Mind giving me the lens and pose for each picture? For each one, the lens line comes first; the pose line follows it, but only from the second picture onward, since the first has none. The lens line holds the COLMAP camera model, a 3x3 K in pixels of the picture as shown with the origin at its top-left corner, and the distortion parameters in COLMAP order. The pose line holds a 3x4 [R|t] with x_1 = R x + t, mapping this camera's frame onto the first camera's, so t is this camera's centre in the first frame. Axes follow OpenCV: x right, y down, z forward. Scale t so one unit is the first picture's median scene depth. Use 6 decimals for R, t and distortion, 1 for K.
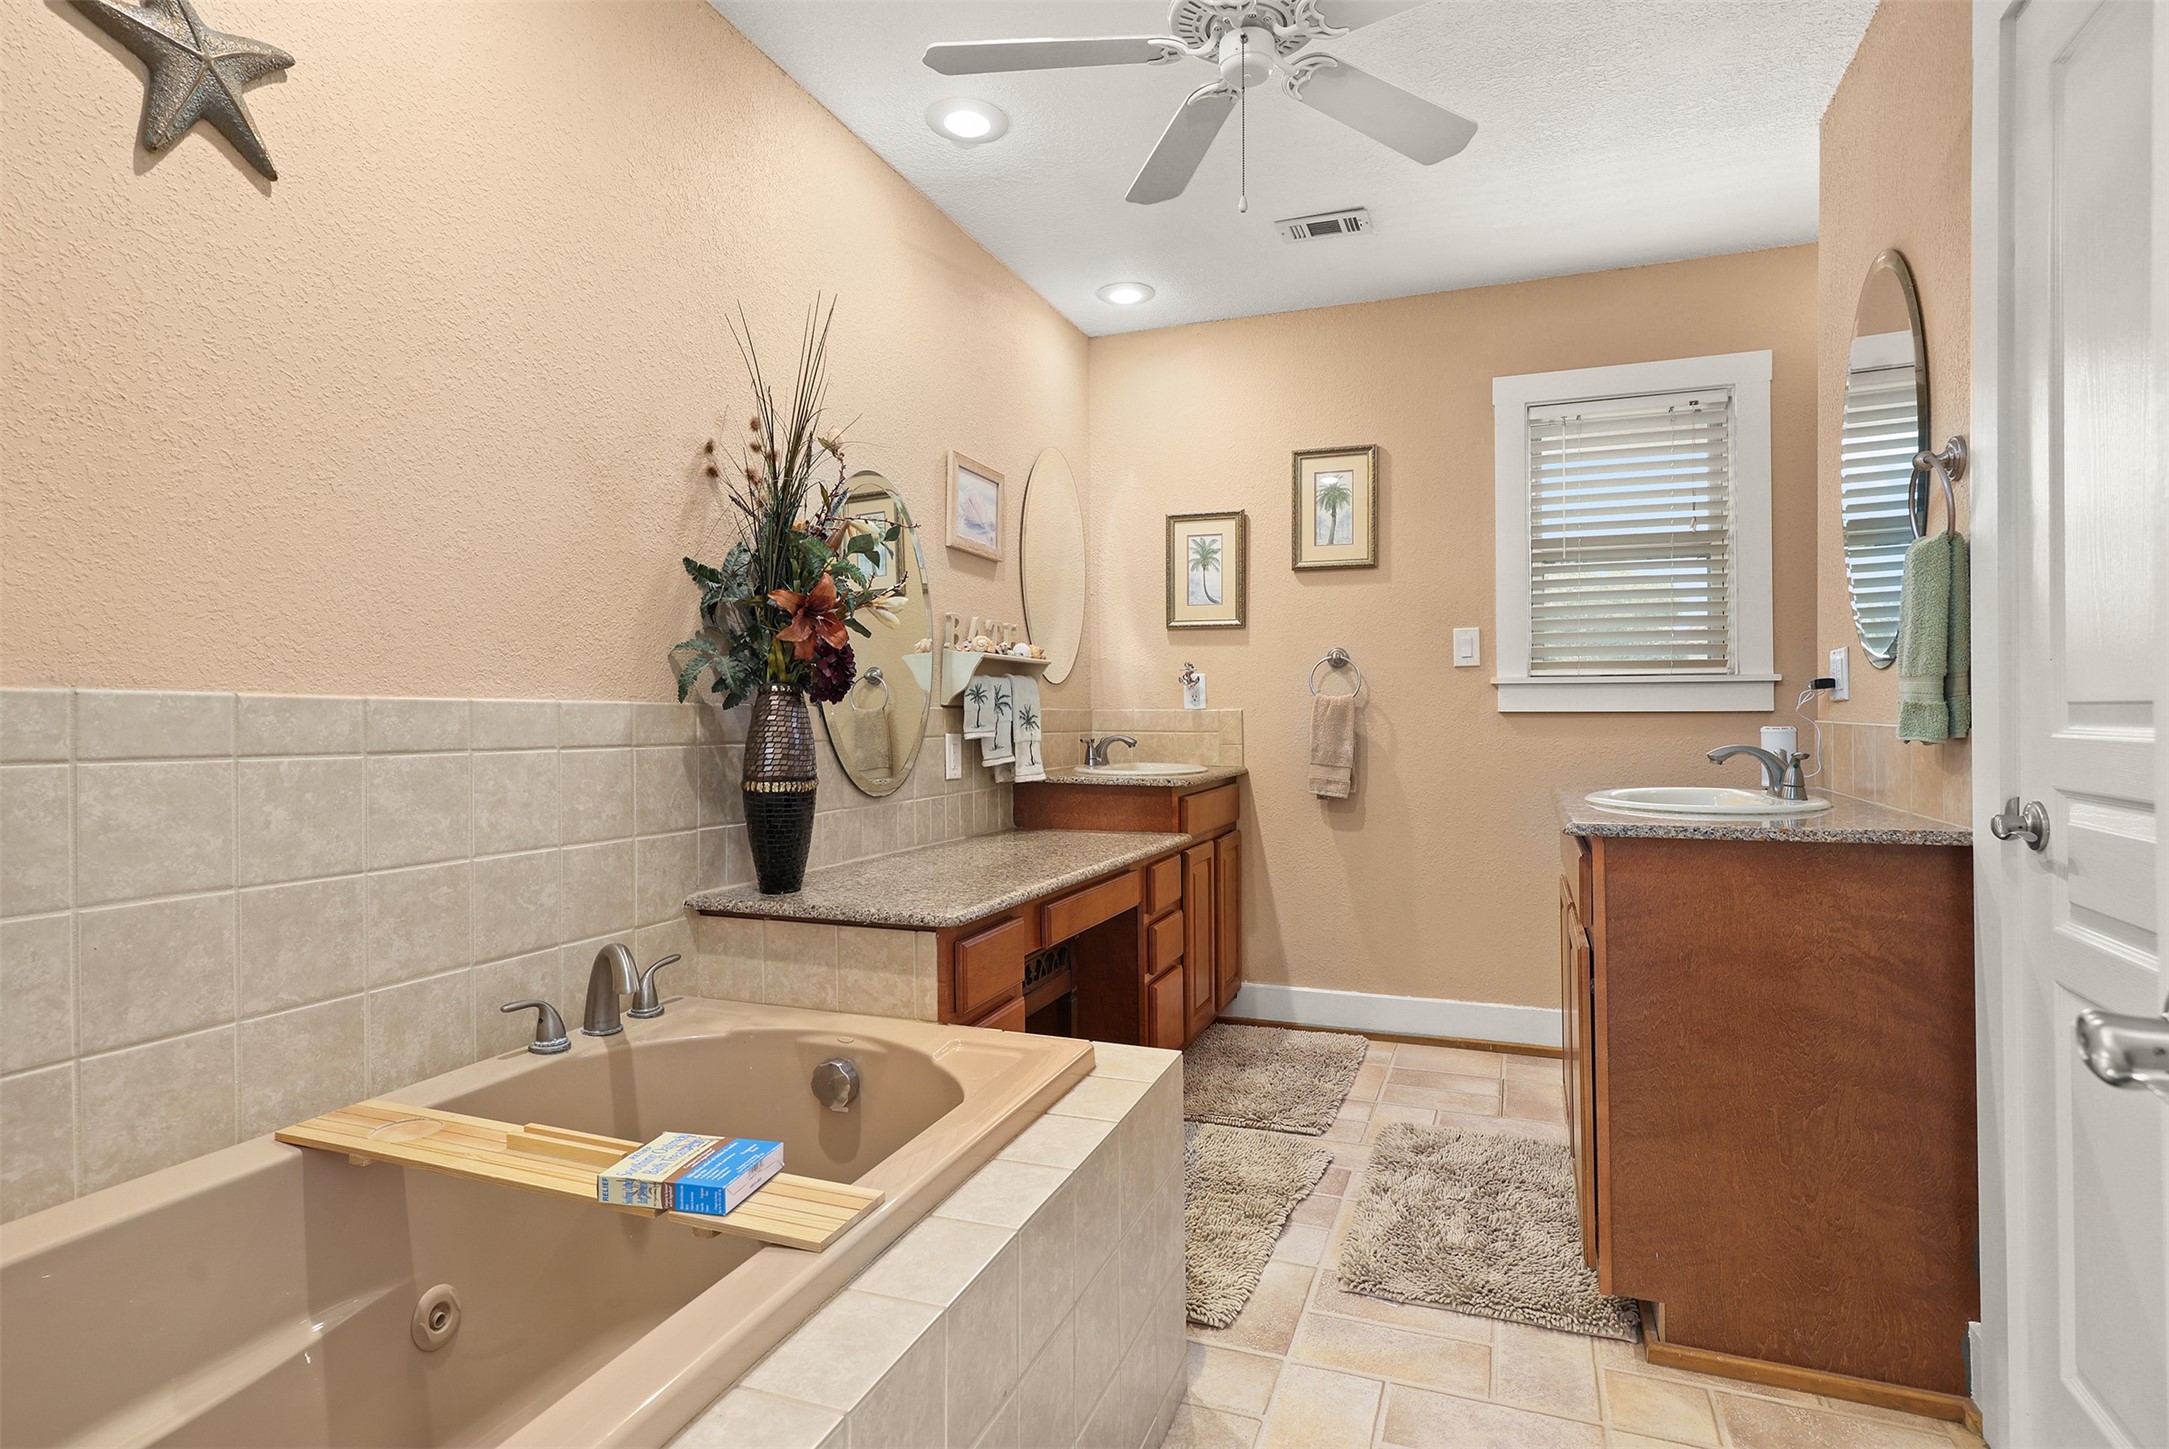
lens RADIAL K [[1129.3, 0, 1079.2], [0, 1129.3, 705.0], [0, 0, 1]] dist [-0.001170, 0.000024]
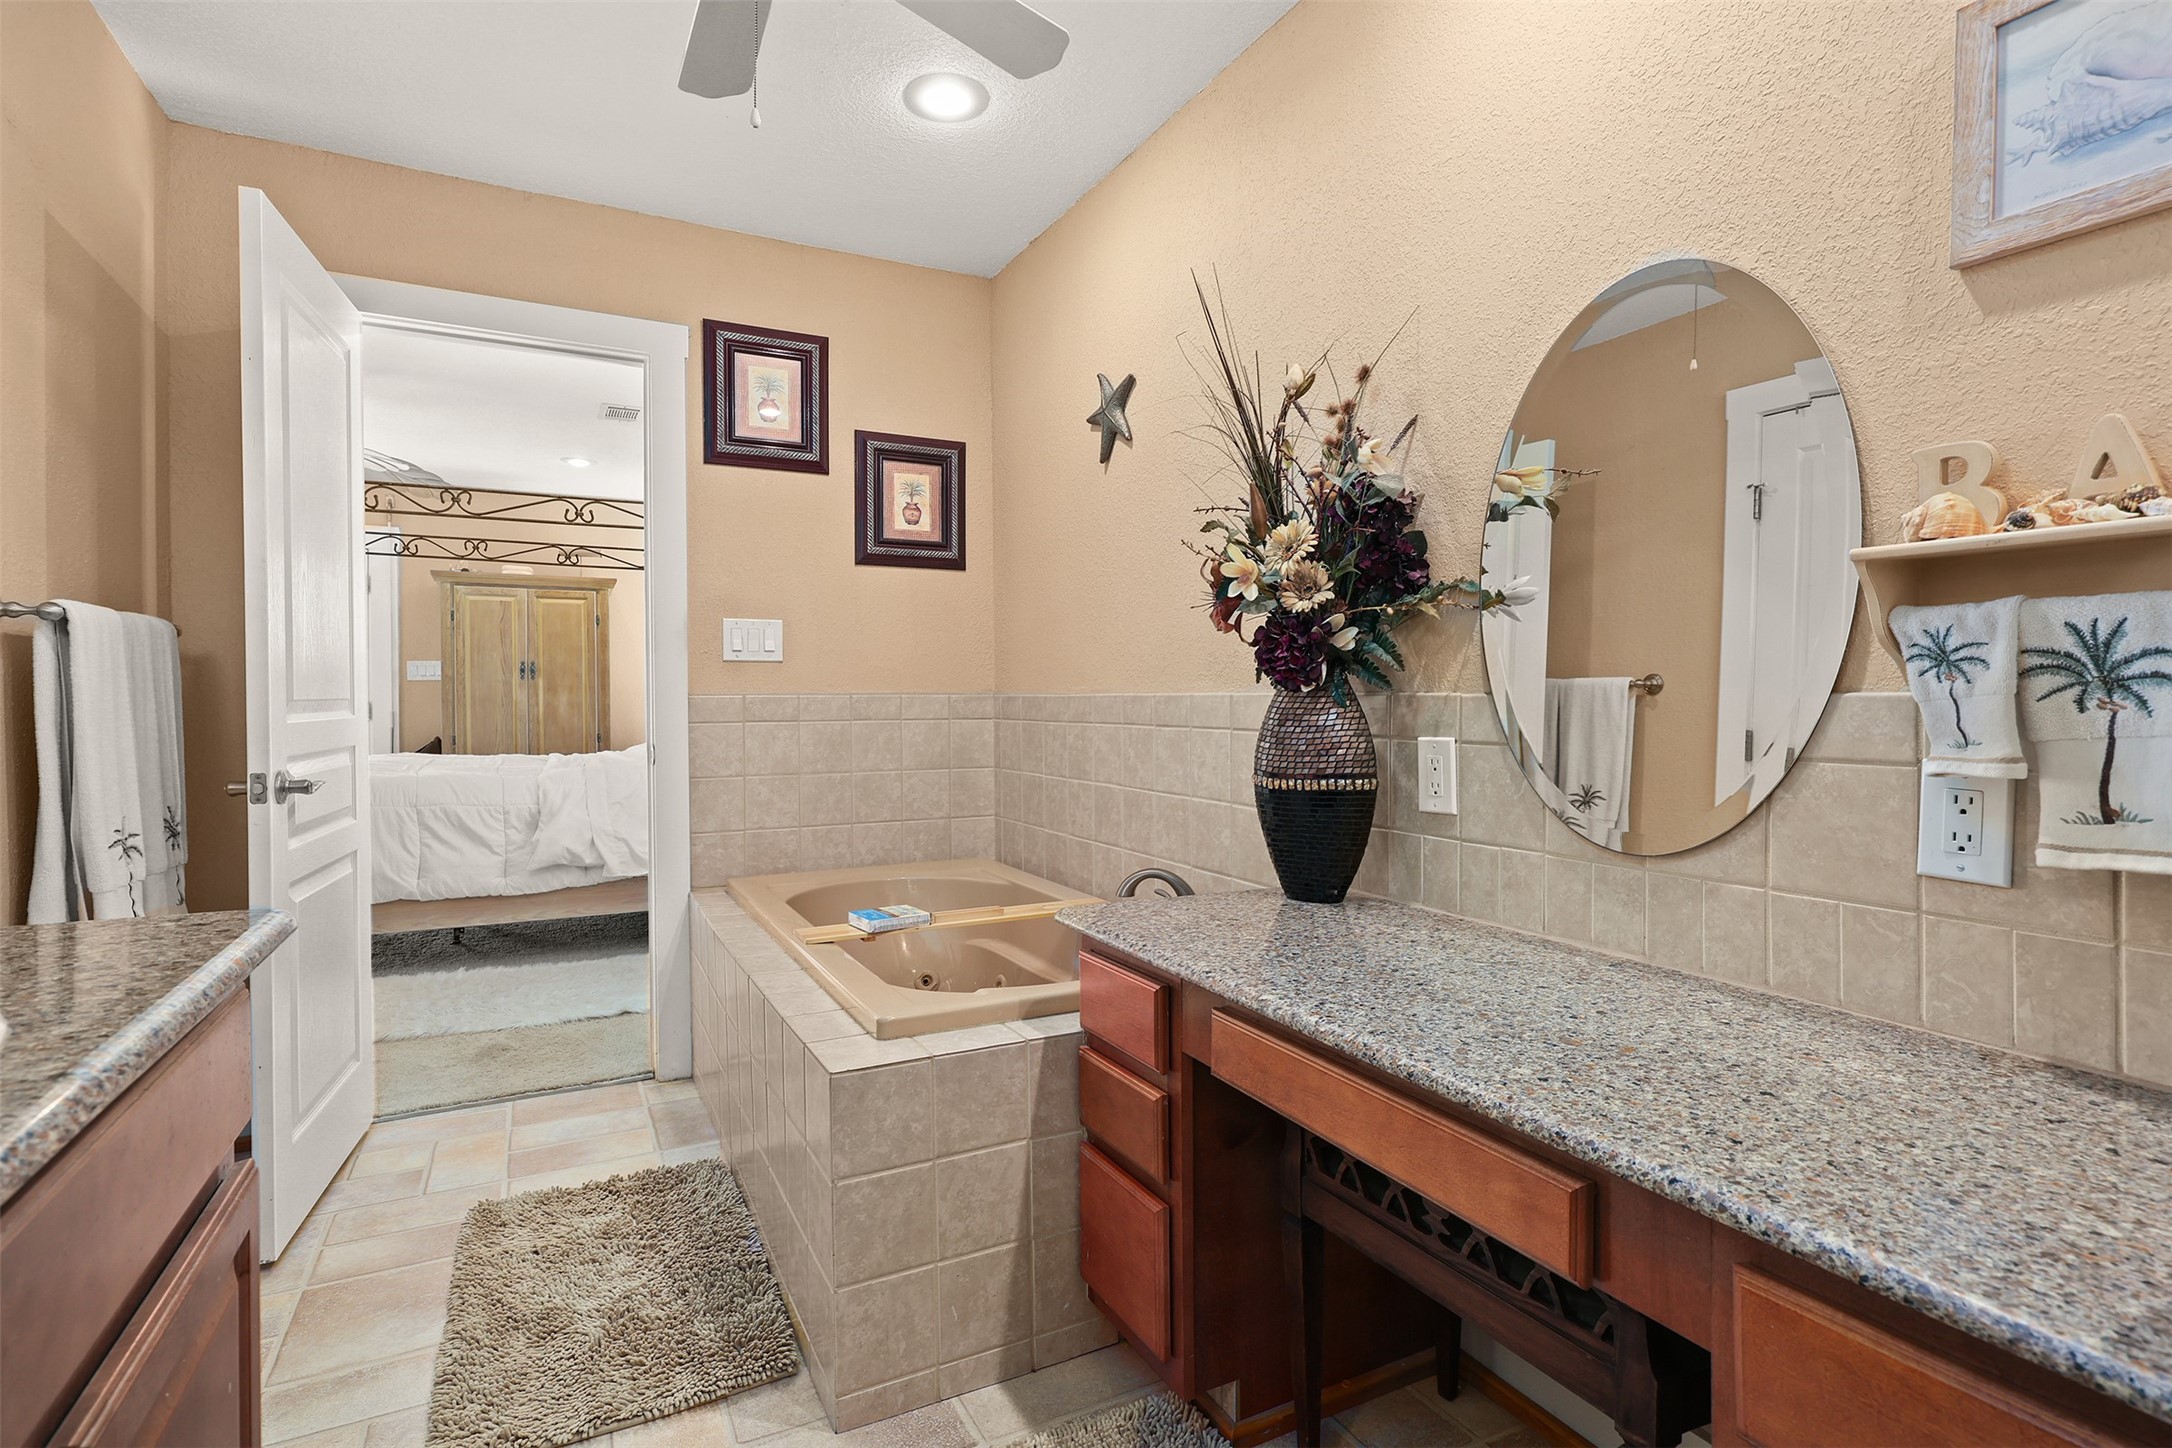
lens RADIAL K [[1052.8, 0, 1087.4], [0, 1052.8, 735.3], [0, 0, 1]] dist [0.038140, -0.000170]
pose [[-0.667263, 0.006747, -0.744792, 0.641237], [-0.011357, 0.999751, 0.019232, 0.025454], [0.744736, 0.021291, -0.667020, 1.888561]]
